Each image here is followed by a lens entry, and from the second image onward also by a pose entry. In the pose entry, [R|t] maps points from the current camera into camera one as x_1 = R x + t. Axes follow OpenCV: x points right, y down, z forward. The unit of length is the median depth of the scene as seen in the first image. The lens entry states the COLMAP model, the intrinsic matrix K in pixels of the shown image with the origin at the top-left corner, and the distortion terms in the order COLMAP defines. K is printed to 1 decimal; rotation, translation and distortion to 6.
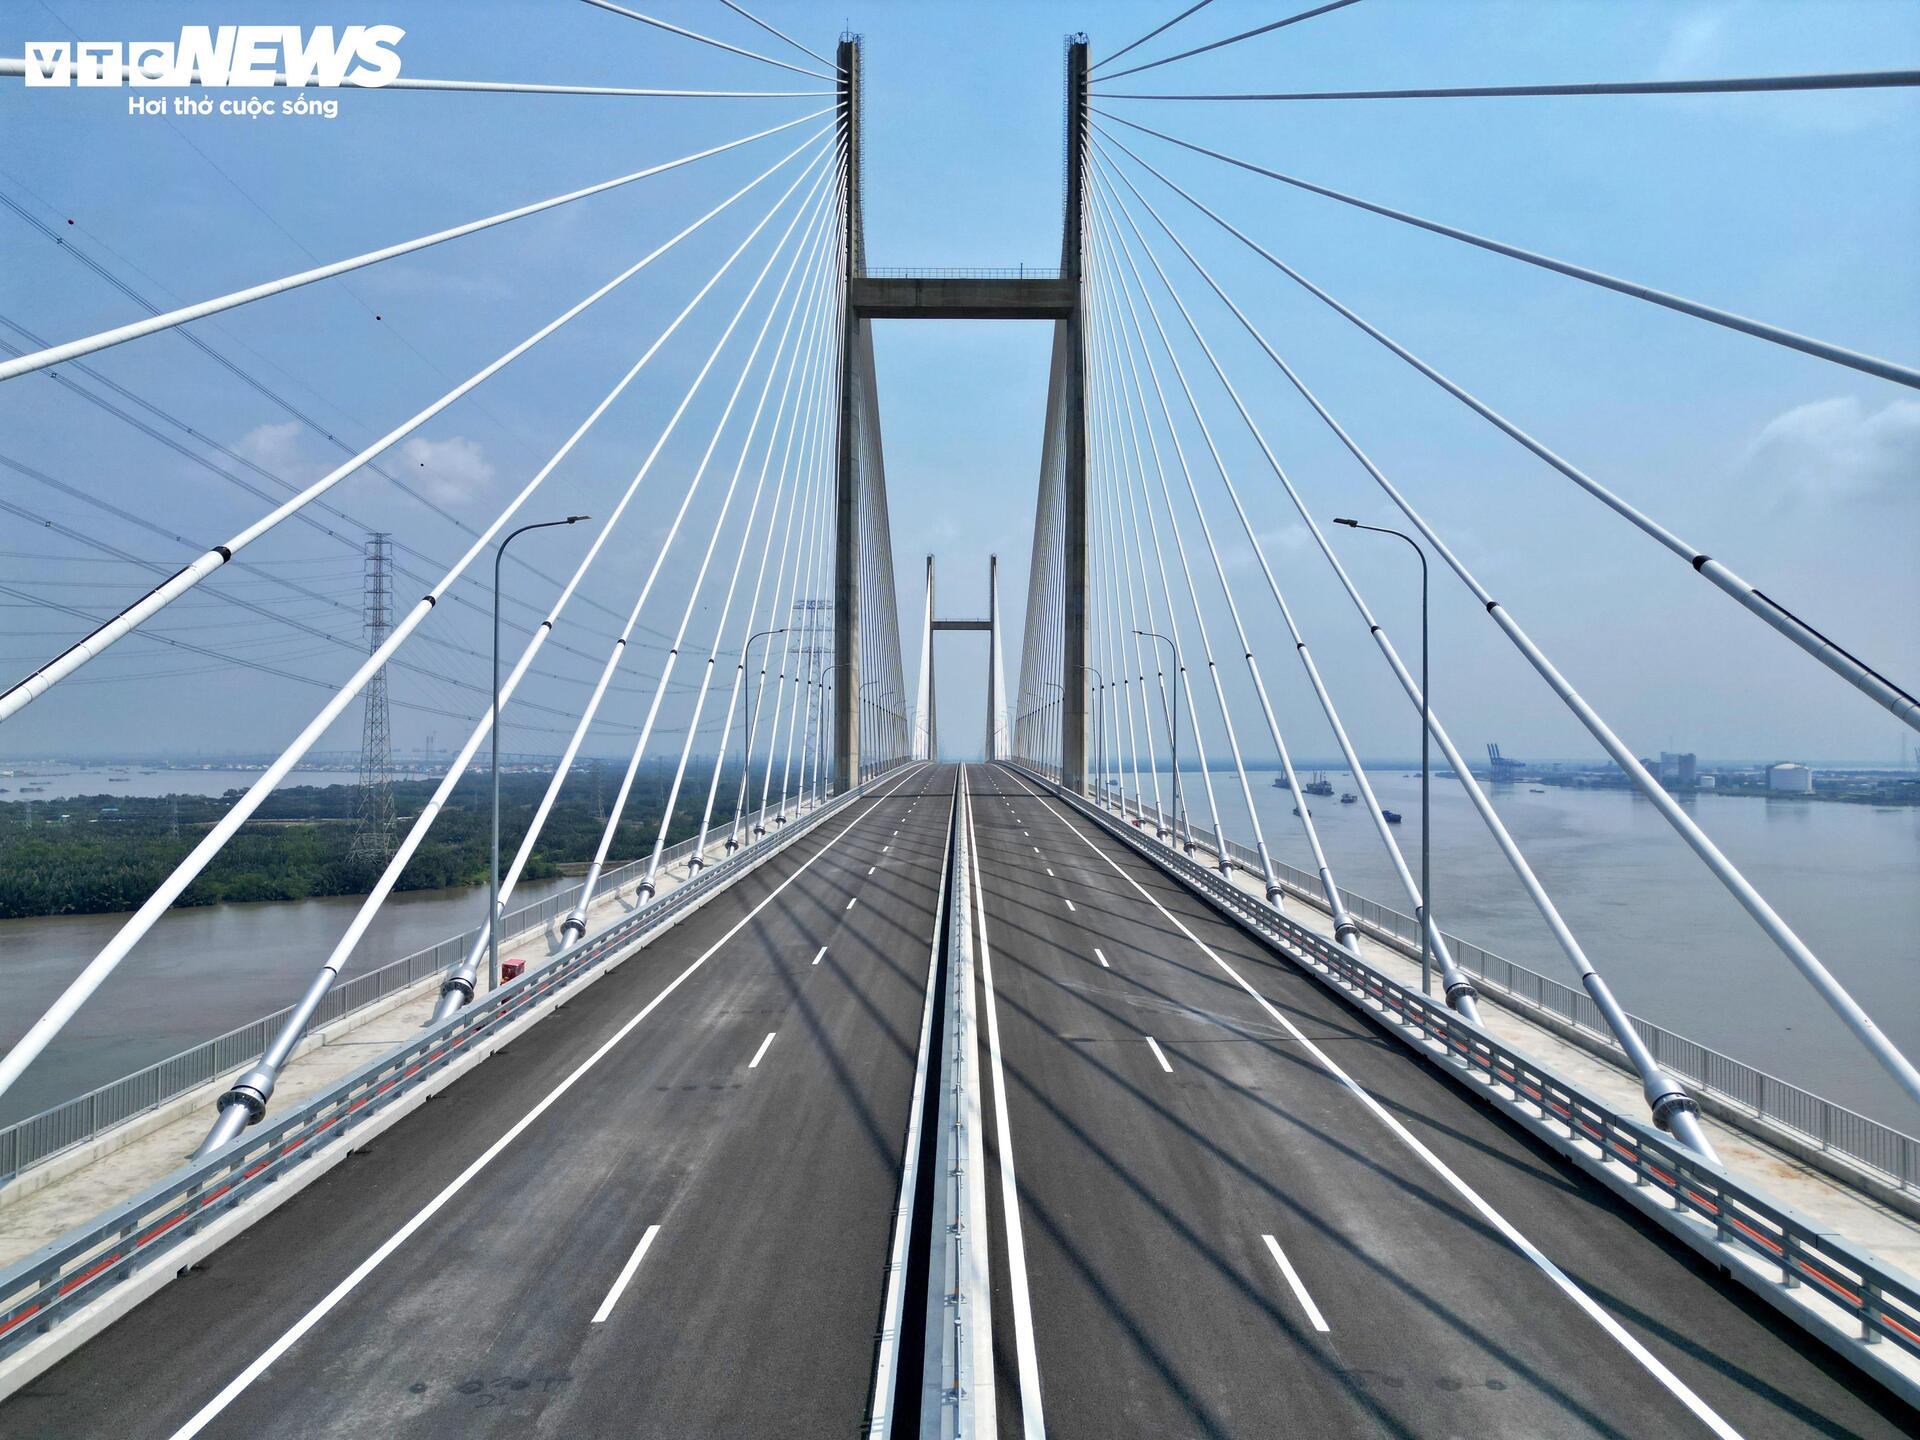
lens RADIAL K [[1347.4, 0, 966.1], [0, 1347.4, 717.9], [0, 0, 1]] dist [0.070815, -0.067834]
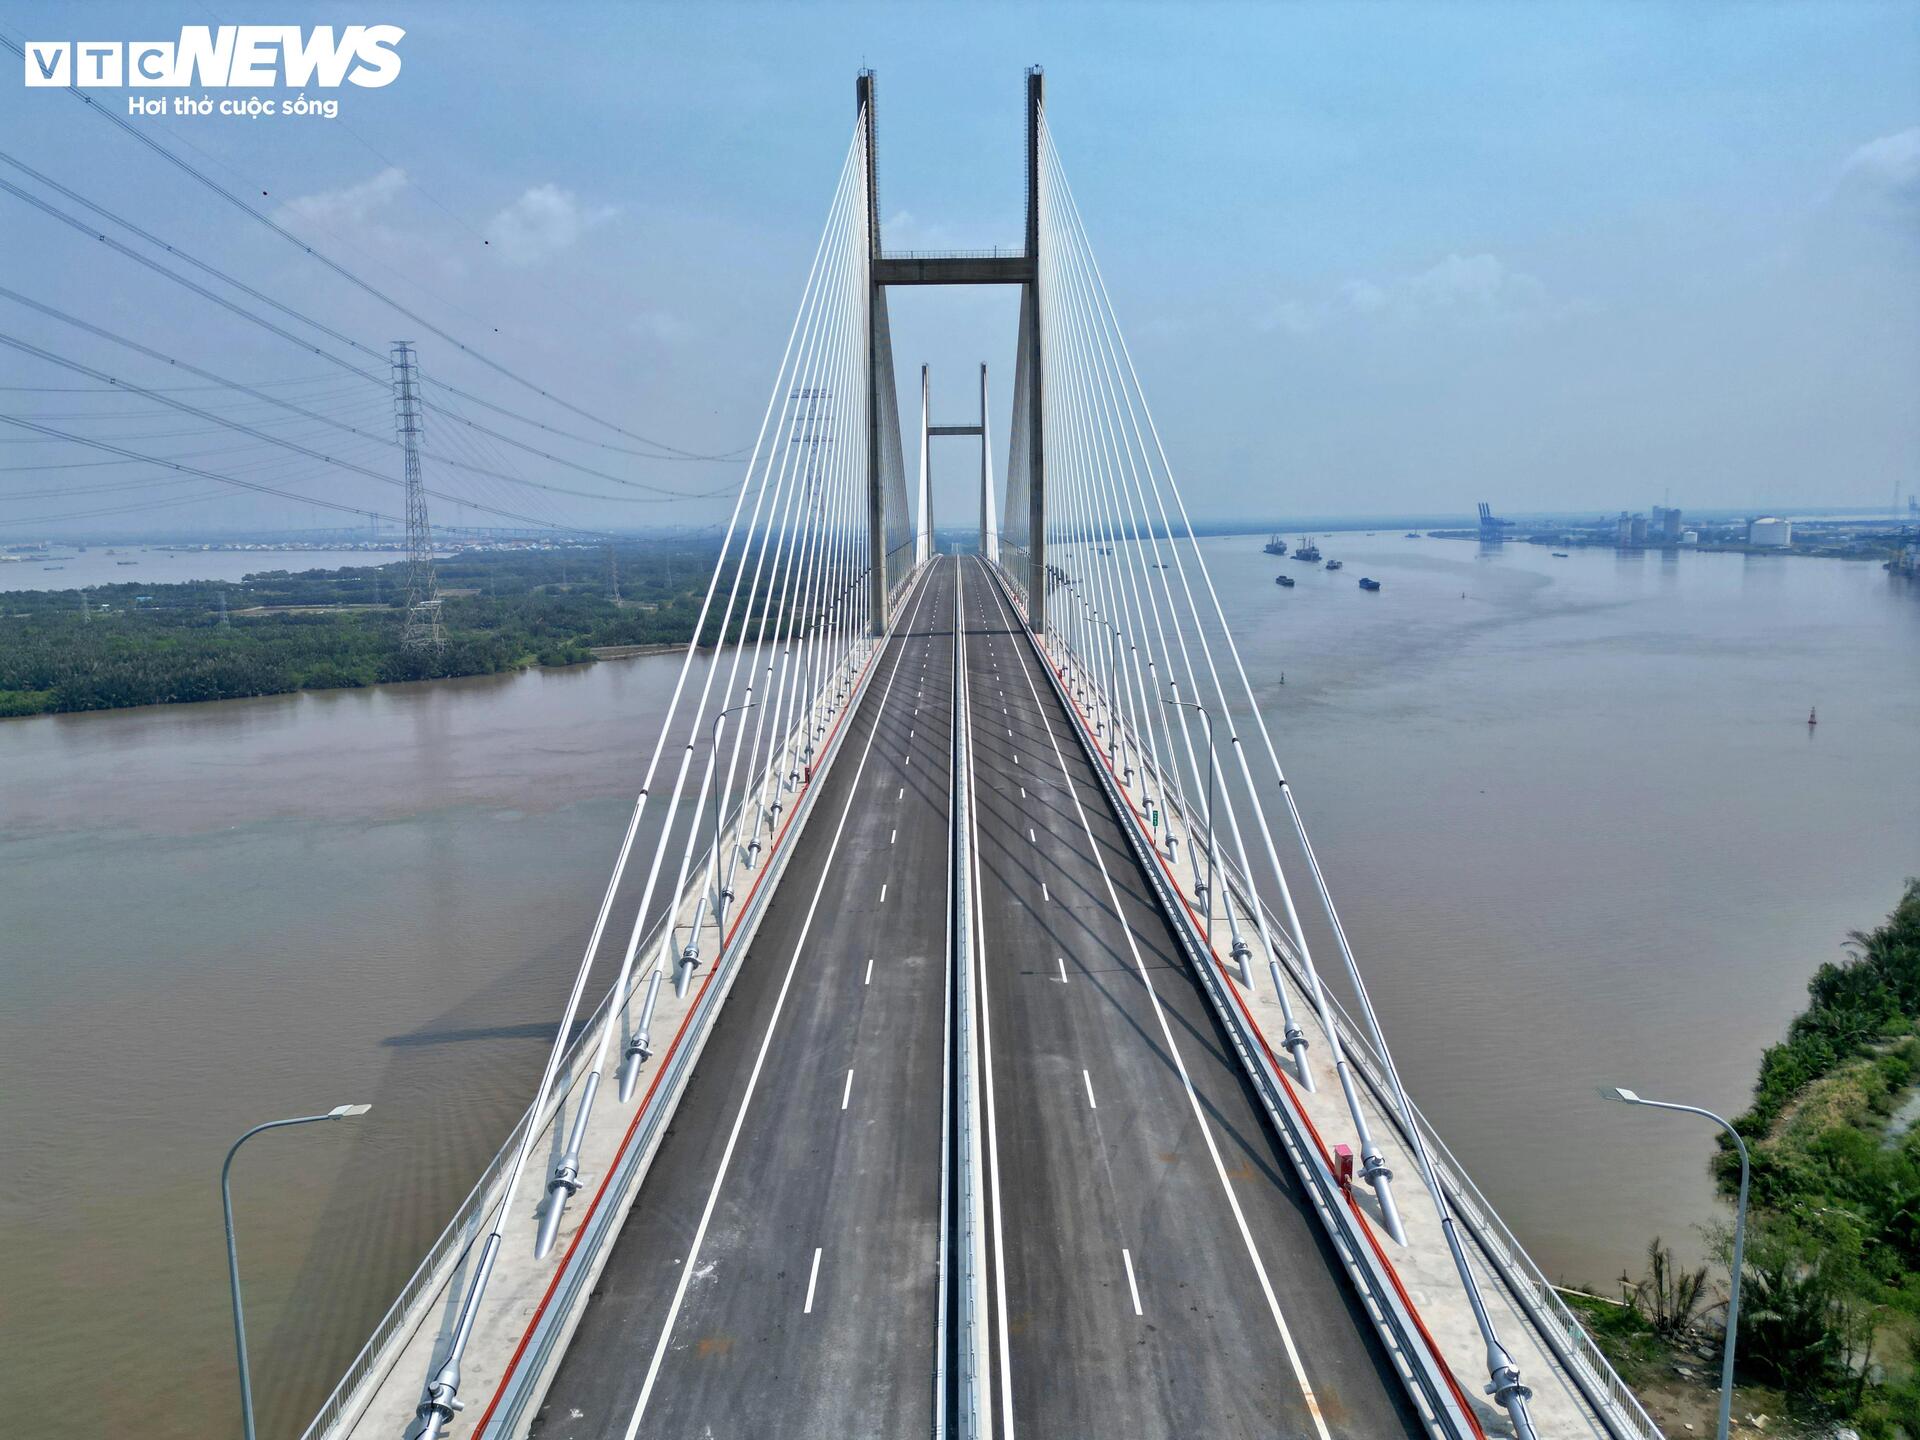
lens RADIAL K [[1349.3, 0, 966.0], [0, 1349.3, 717.2], [0, 0, 1]] dist [0.078184, -0.078898]
pose [[0.999830, -0.018432, 0.000700, 0.000632], [0.018040, 0.985091, 0.171088, -0.053332], [-0.003843, -0.171046, 0.985255, -0.236380]]
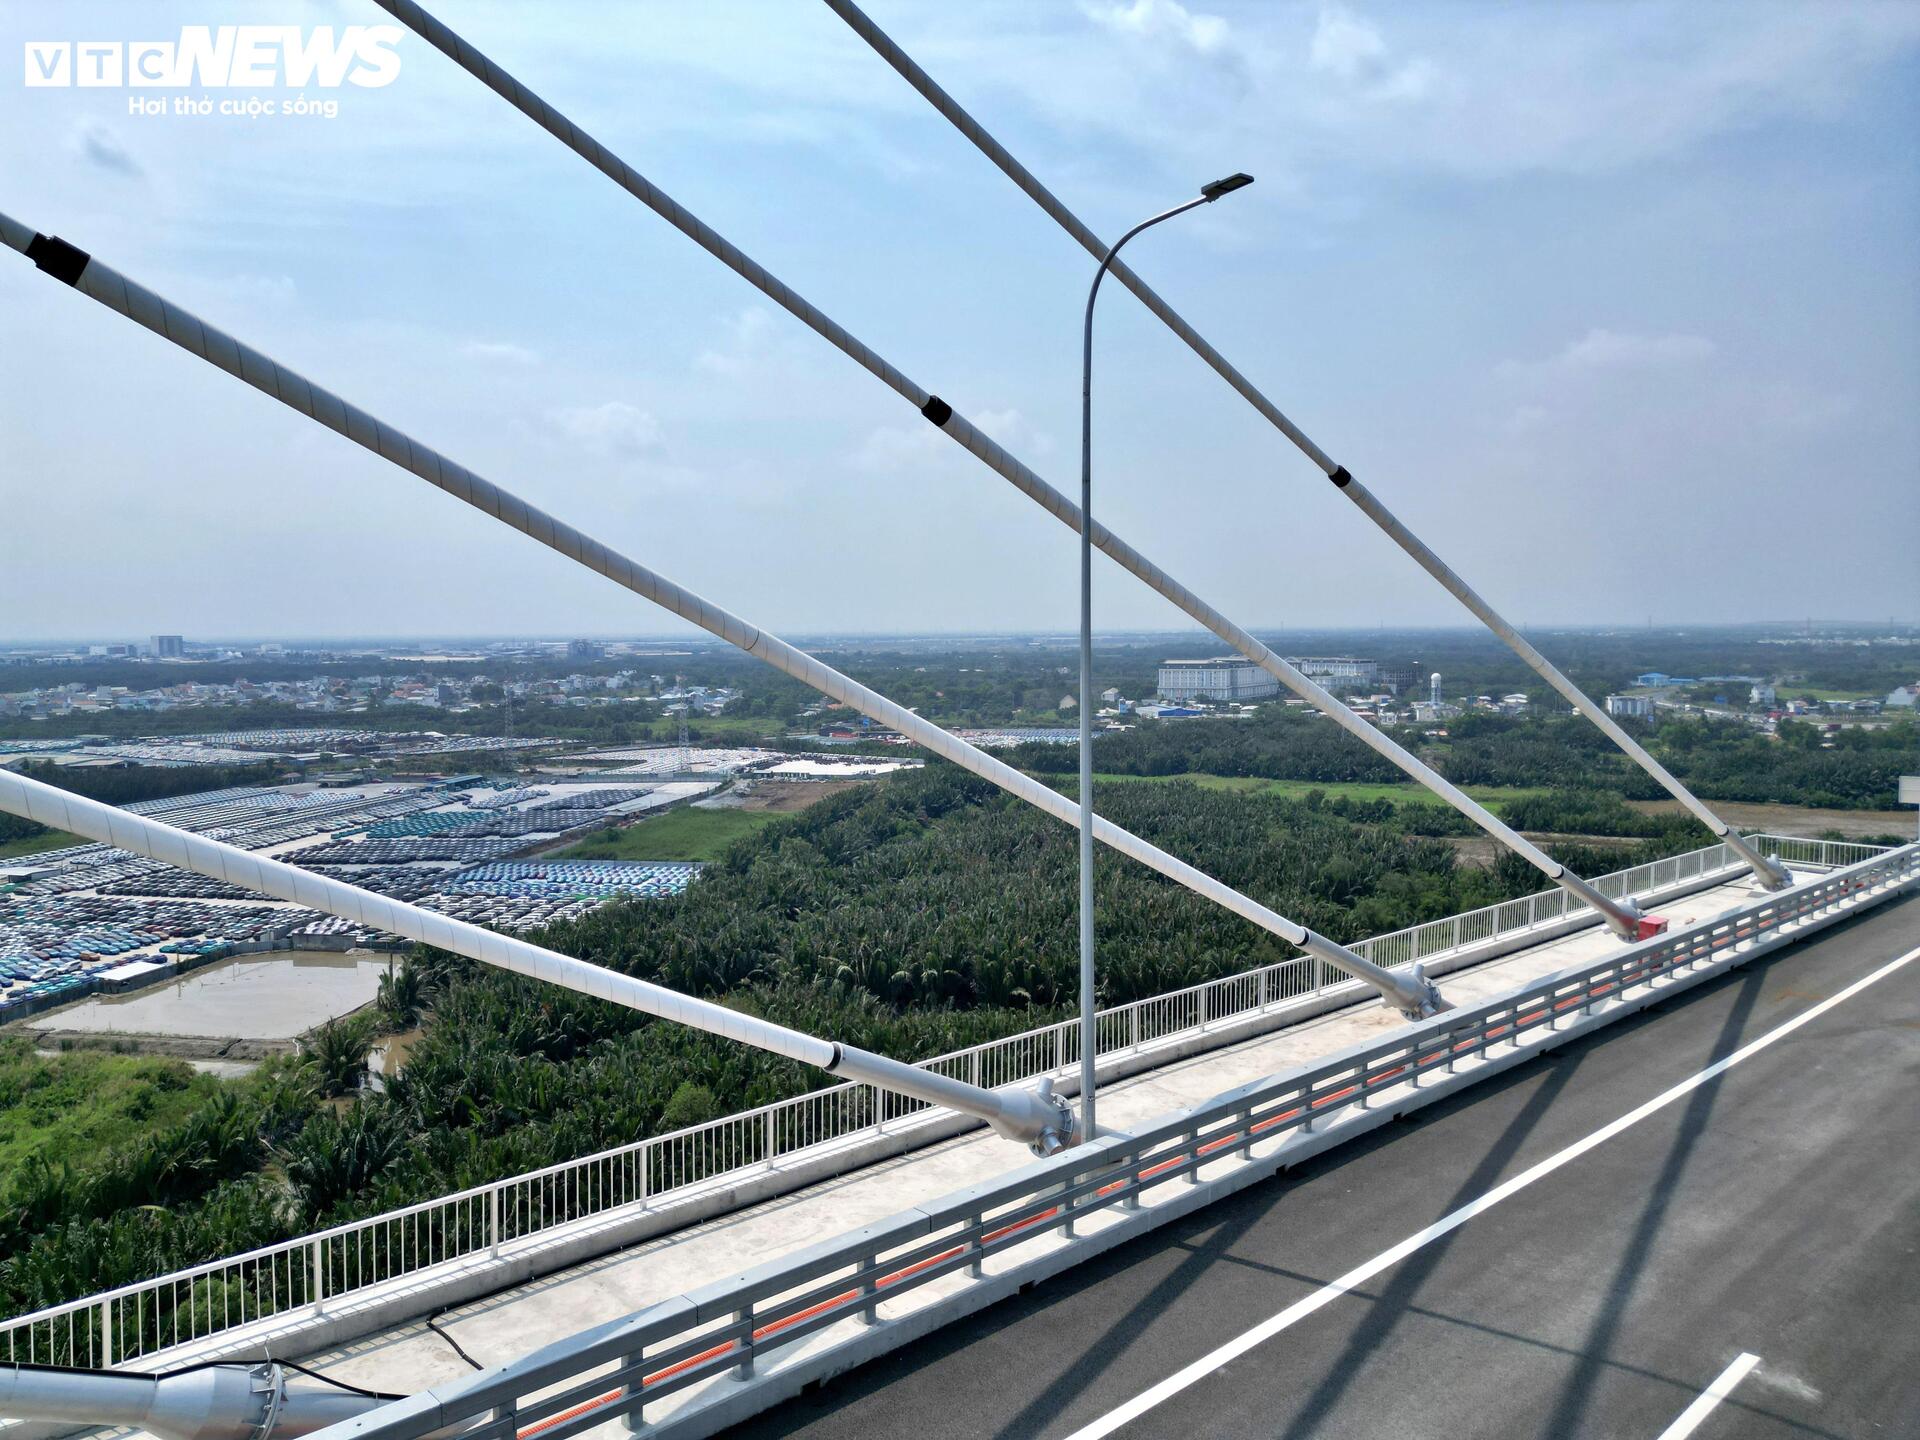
lens RADIAL K [[1376.7, 0, 963.4], [0, 1376.7, 788.5], [0, 0, 1]] dist [0.032008, -0.005681]
pose [[-0.687362, -0.086836, 0.721105, 0.000906], [-0.014857, 0.994301, 0.105572, 0.000807], [-0.726163, 0.061853, -0.684735, 0.025317]]
